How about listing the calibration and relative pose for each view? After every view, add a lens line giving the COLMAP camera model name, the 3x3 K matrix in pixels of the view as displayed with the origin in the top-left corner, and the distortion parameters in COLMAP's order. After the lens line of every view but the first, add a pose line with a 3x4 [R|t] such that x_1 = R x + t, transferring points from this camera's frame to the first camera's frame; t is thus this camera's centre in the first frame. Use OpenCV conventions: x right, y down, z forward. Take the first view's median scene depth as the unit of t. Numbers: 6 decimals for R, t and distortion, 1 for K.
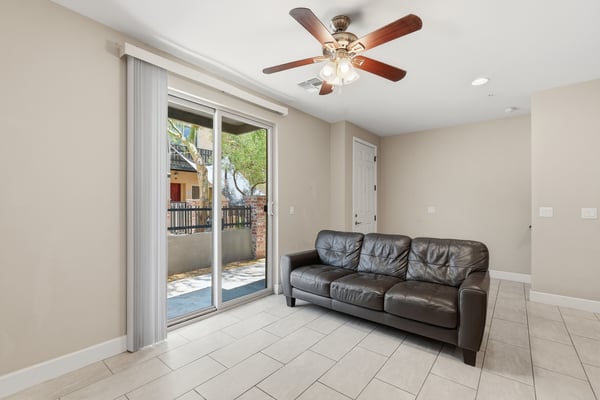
lens RADIAL K [[267.6, 0, 301.3], [0, 267.6, 204.3], [0, 0, 1]] dist [-0.001435, -0.000246]
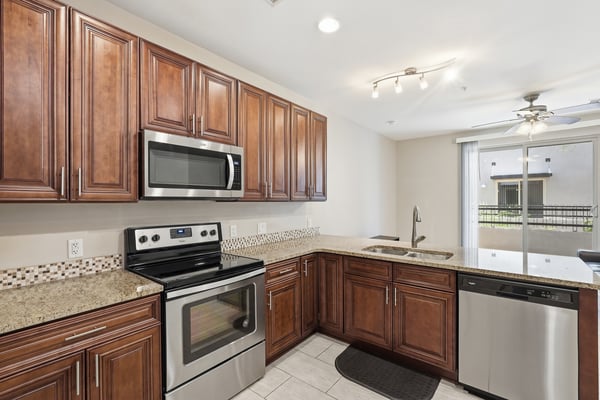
lens RADIAL K [[266.7, 0, 300.0], [0, 266.7, 200.0], [0, 0, 1]] dist [-0.000202, 0.000729]
pose [[-0.012302, -0.005074, -0.999911, 0.961197], [0.003896, 0.999979, -0.005122, -0.027791], [0.999917, -0.003959, -0.012282, -0.206815]]
